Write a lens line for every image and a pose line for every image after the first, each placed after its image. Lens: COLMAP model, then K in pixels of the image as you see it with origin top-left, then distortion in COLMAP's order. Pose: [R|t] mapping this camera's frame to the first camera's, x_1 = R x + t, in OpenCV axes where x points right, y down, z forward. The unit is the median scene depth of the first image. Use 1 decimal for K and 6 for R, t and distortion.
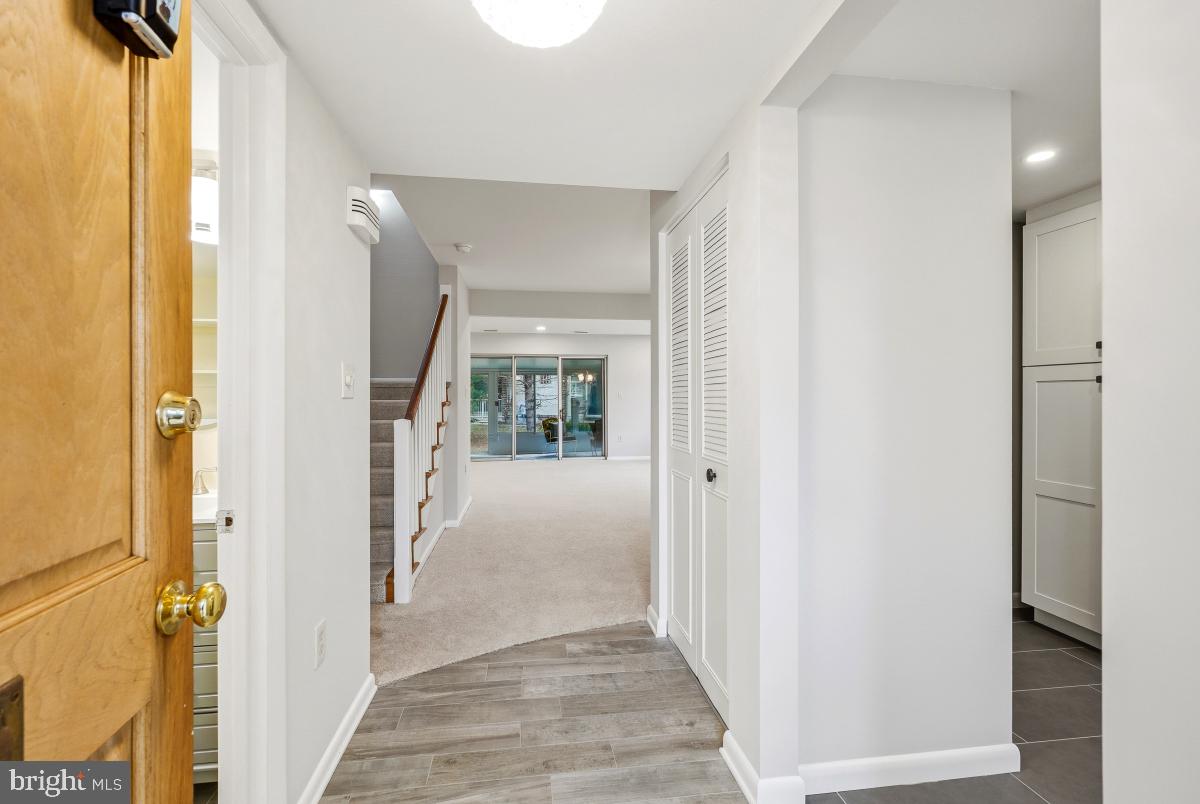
lens RADIAL K [[533.6, 0, 587.7], [0, 533.6, 396.9], [0, 0, 1]] dist [-0.001405, -0.000188]
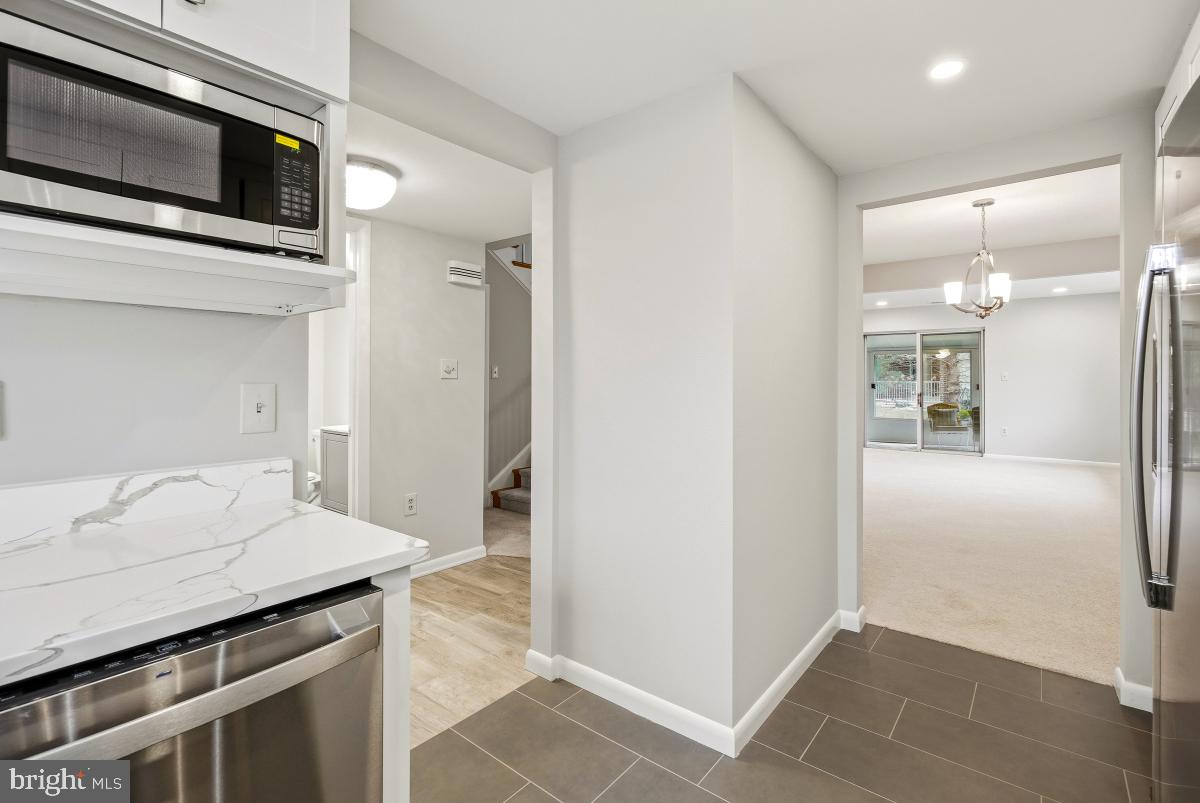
lens RADIAL K [[541.7, 0, 599.9], [0, 541.7, 378.3], [0, 0, 1]] dist [-0.001127, -0.000266]
pose [[0.688557, 0.000186, -0.725183, 1.186433], [-0.001146, 0.999999, -0.000831, 0.000326], [0.725182, 0.001403, 0.688556, 0.115675]]
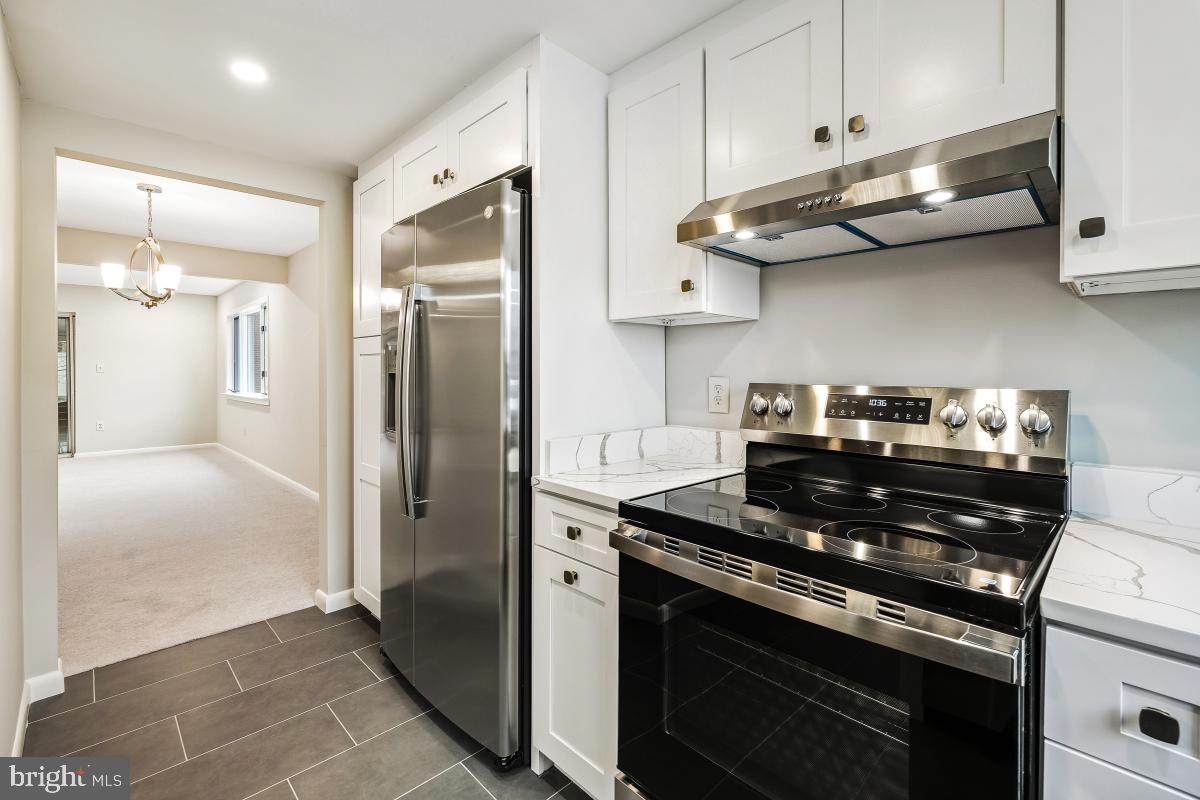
lens RADIAL K [[530.5, 0, 589.6], [0, 530.5, 371.0], [0, 0, 1]] dist [-0.001605, -0.000212]
pose [[0.803716, 0.000562, 0.595013, 0.876624], [-0.000852, 1.000000, 0.000207, 0.000110], [-0.595013, -0.000674, 0.803716, 0.066647]]
